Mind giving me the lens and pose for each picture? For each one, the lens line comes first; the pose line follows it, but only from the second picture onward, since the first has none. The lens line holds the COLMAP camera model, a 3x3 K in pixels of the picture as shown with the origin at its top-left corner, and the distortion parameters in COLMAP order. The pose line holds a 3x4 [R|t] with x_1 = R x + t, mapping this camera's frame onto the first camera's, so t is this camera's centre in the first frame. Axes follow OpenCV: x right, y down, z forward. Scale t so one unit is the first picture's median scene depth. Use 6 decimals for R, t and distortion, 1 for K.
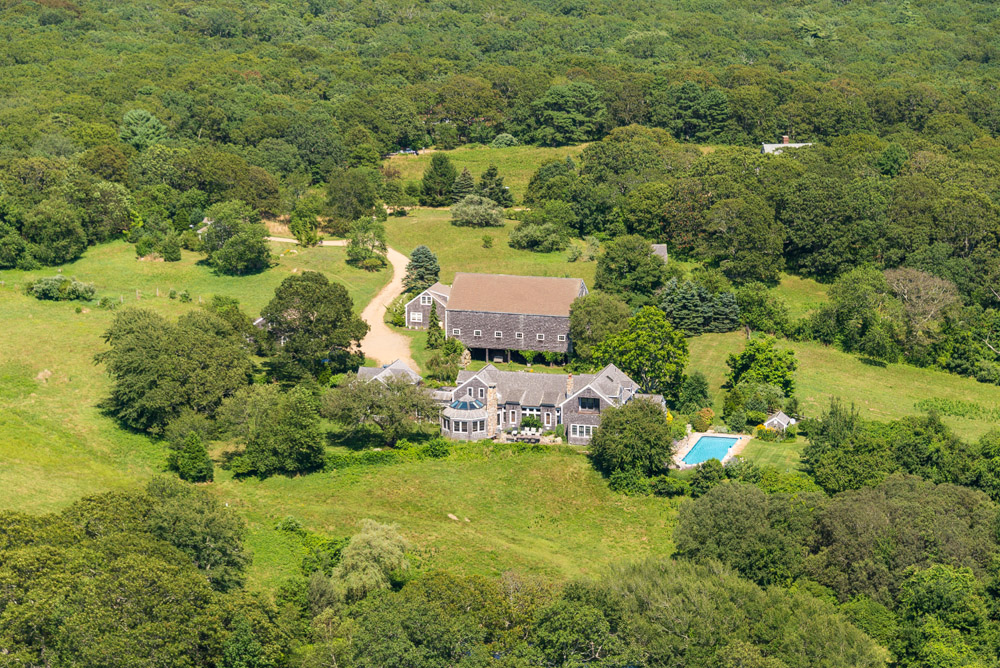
lens RADIAL K [[3079.9, 0, 500.4], [0, 3079.9, 332.7], [0, 0, 1]] dist [-0.120715, 0.000000]
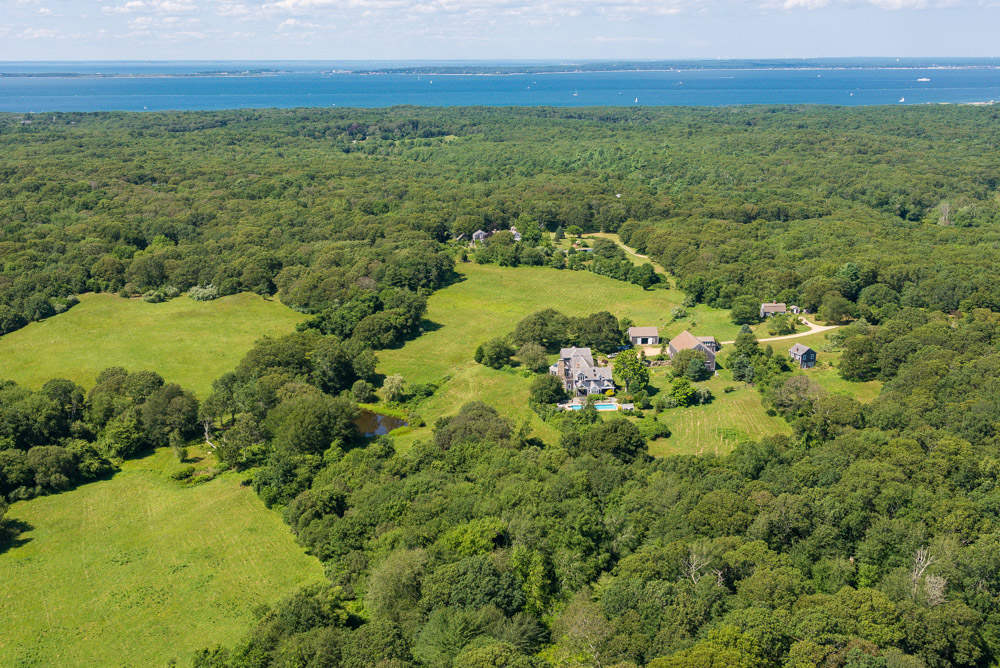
lens RADIAL K [[1195.1, 0, 501.5], [0, 1195.1, 332.0], [0, 0, 1]] dist [0.017871, 0.000000]
pose [[0.351623, 0.214461, -0.911245, 0.789594], [-0.202734, 0.967750, 0.149531, -0.128845], [0.913926, 0.132162, 0.383762, 0.508367]]
